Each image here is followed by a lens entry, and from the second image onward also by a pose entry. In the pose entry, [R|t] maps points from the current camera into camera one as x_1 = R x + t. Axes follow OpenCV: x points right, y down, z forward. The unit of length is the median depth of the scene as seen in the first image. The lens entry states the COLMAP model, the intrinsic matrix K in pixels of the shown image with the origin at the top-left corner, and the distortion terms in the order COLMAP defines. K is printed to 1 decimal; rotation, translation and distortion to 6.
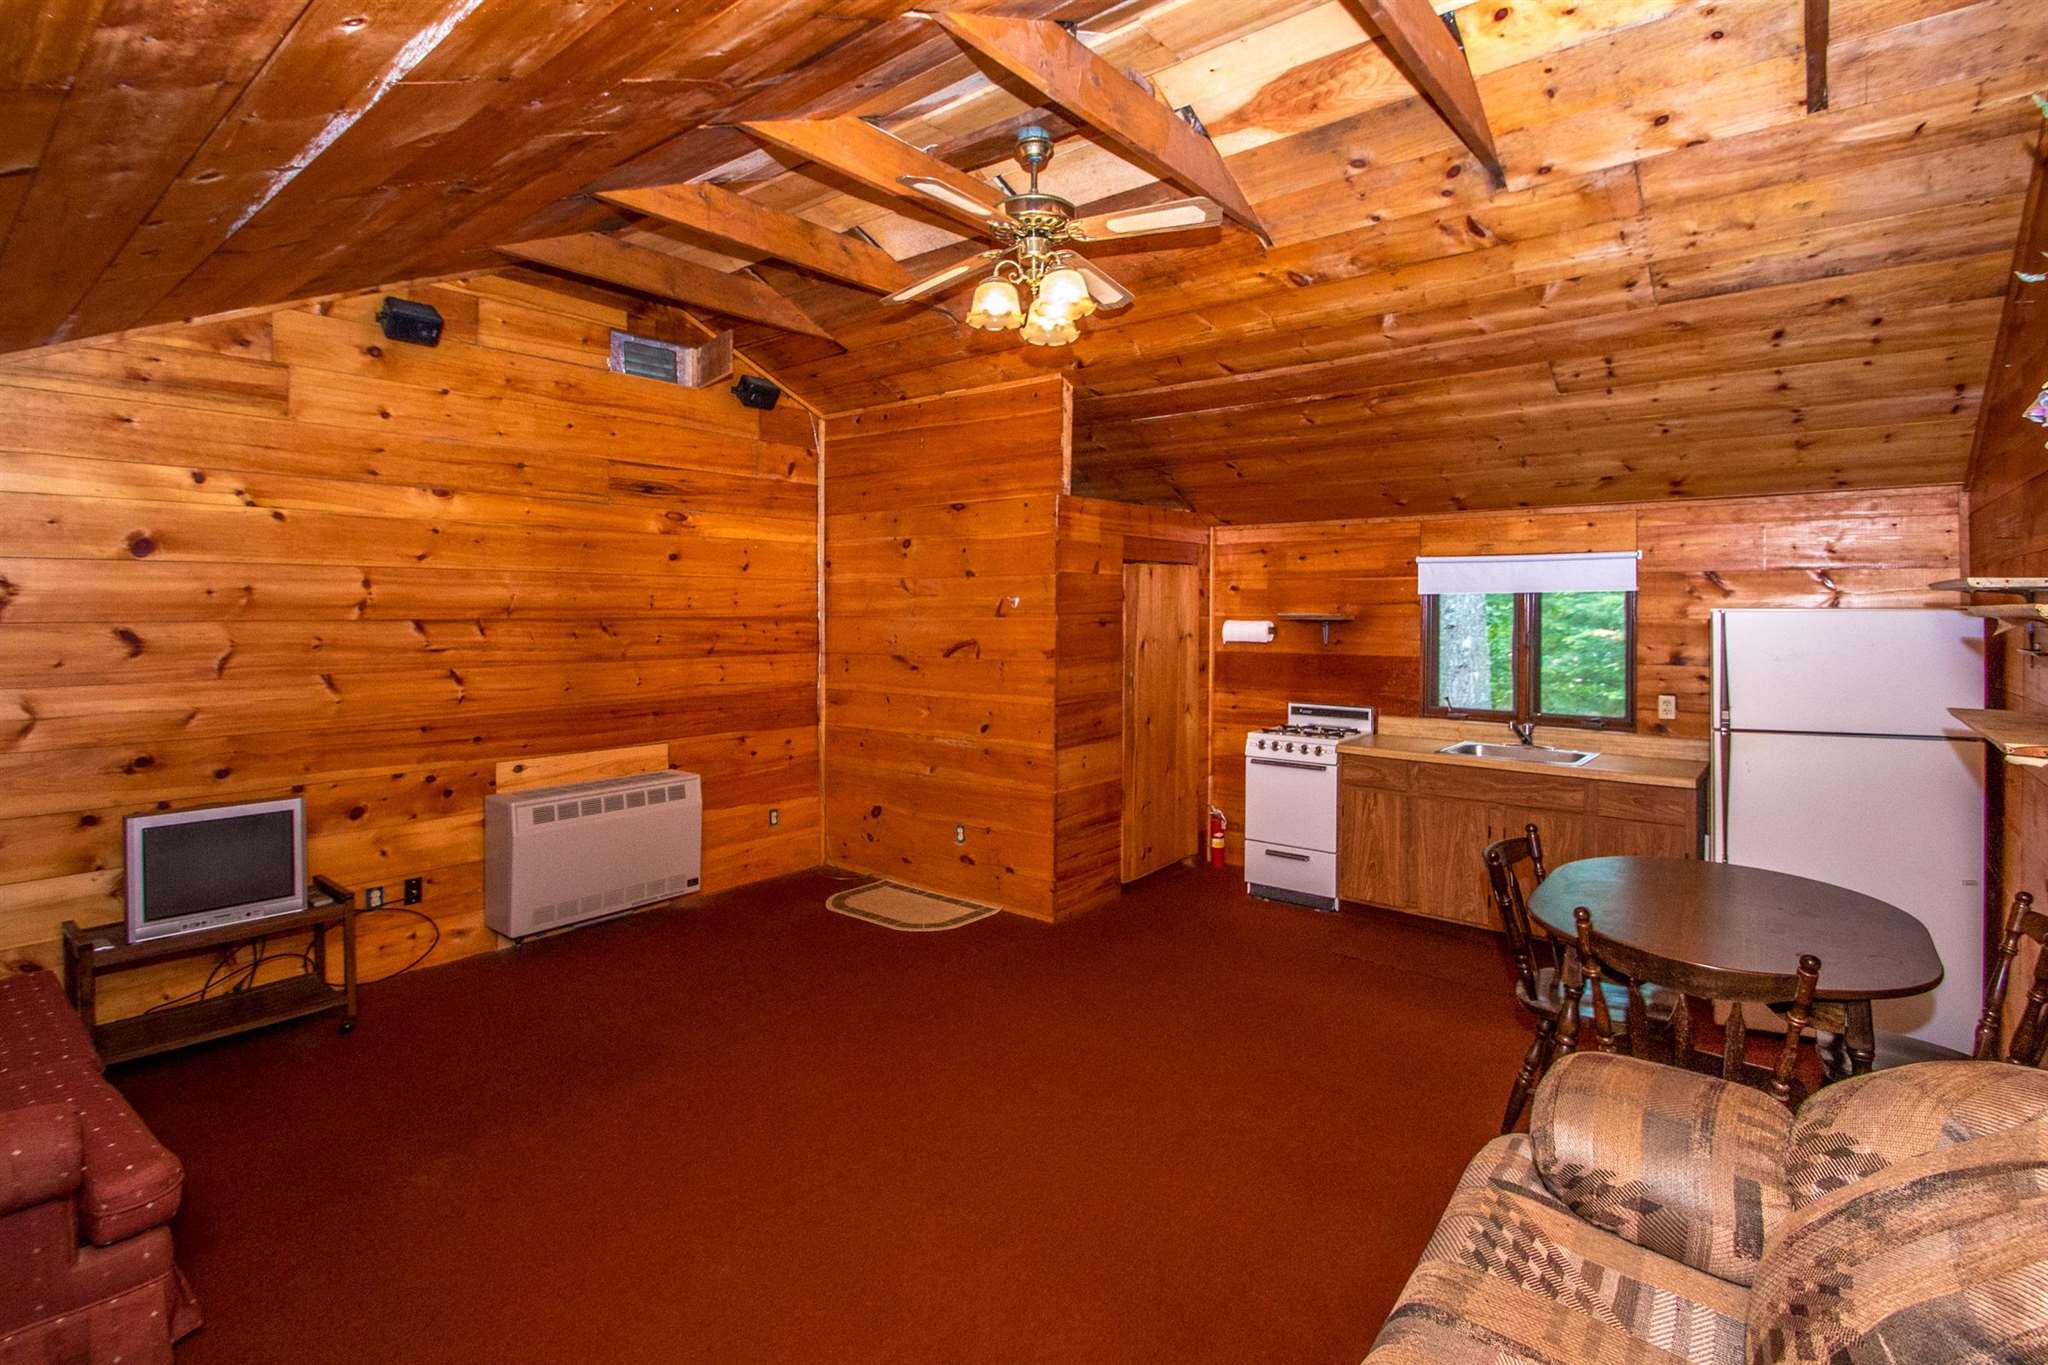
lens RADIAL K [[975.0, 0, 1031.7], [0, 975.0, 611.1], [0, 0, 1]] dist [0.005619, -0.013004]
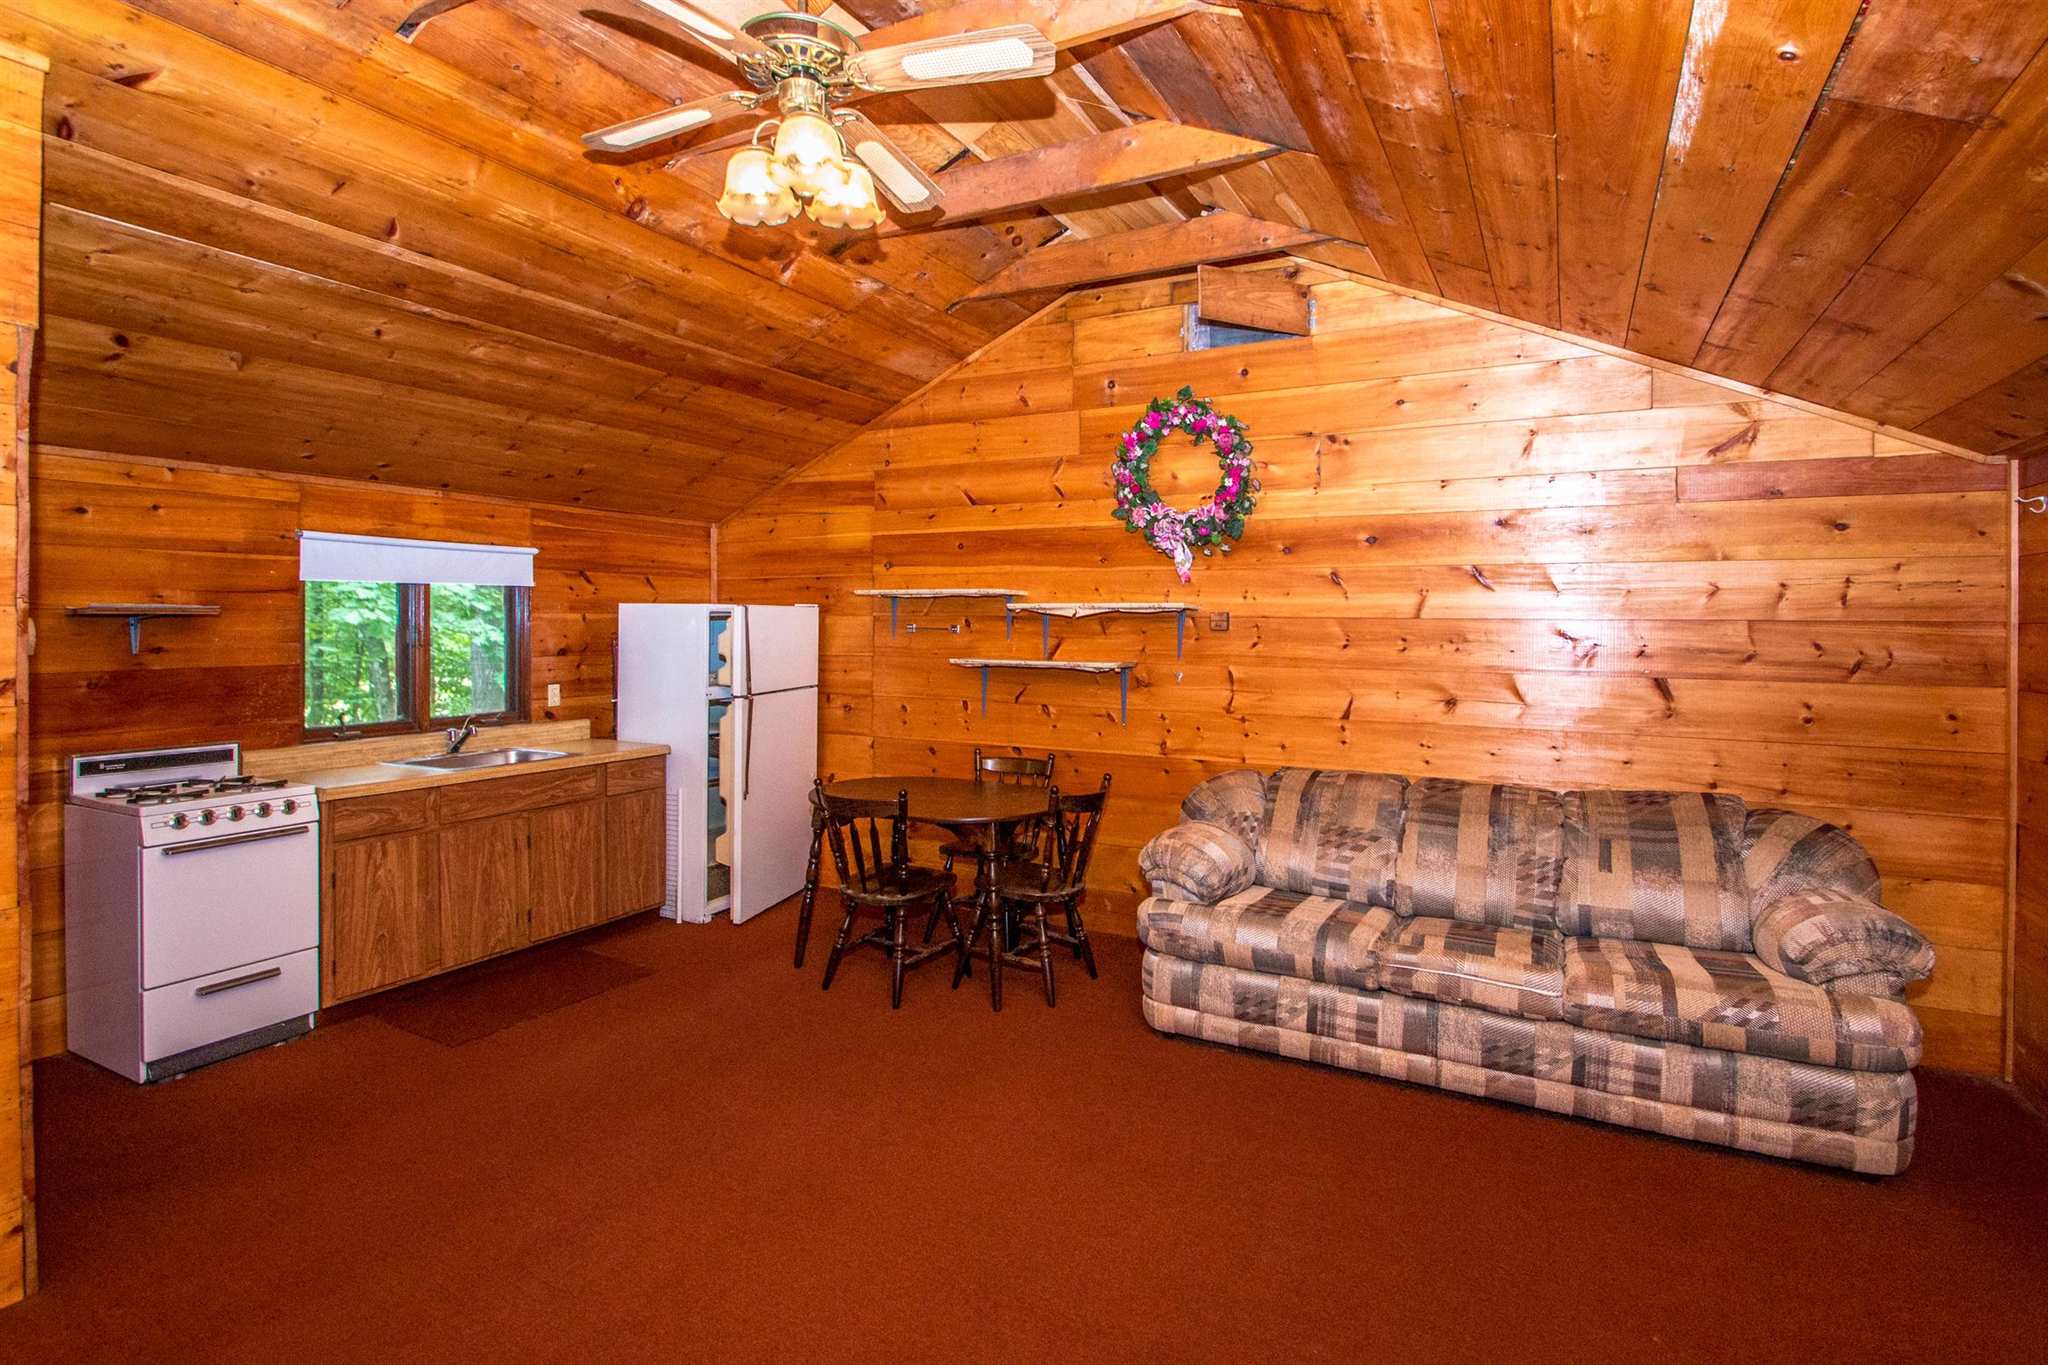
lens RADIAL K [[975.0, 0, 1023.2], [0, 975.0, 620.0], [0, 0, 1]] dist [0.005619, -0.013004]
pose [[-0.189685, -0.001184, 0.981844, -0.472749], [-0.001756, 0.999998, 0.000866, 0.012454], [-0.981844, -0.001560, -0.189686, 0.636710]]
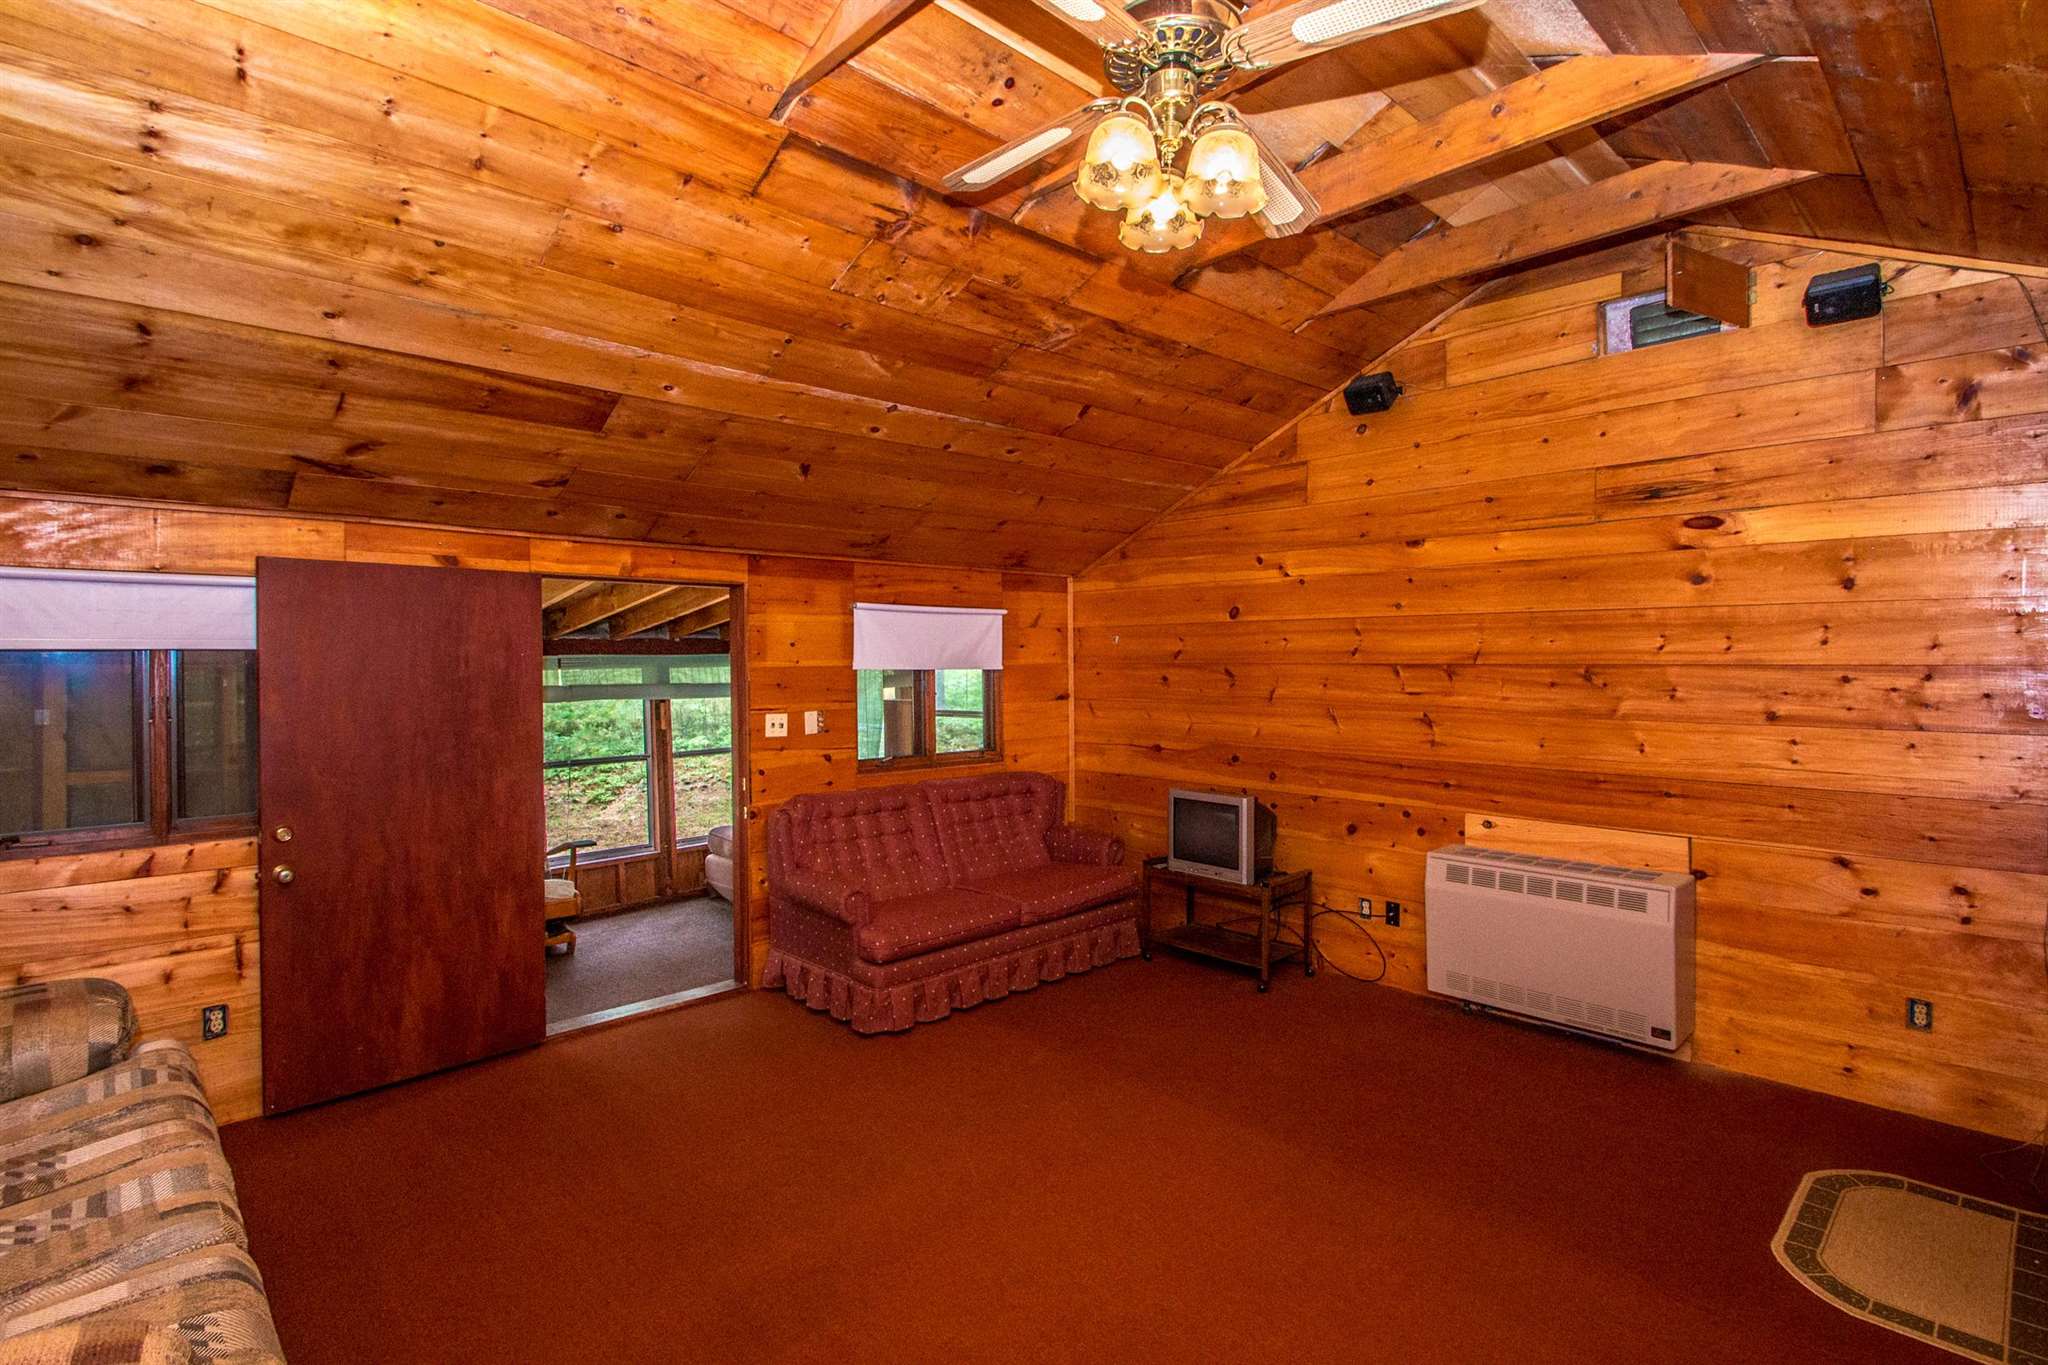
lens RADIAL K [[975.0, 0, 1058.9], [0, 975.0, 654.4], [0, 0, 1]] dist [0.005619, -0.013004]
pose [[-0.115287, -0.006489, -0.993311, 0.423661], [-0.001522, 0.999979, -0.006356, 0.004928], [0.993331, 0.000779, -0.115294, 0.655755]]
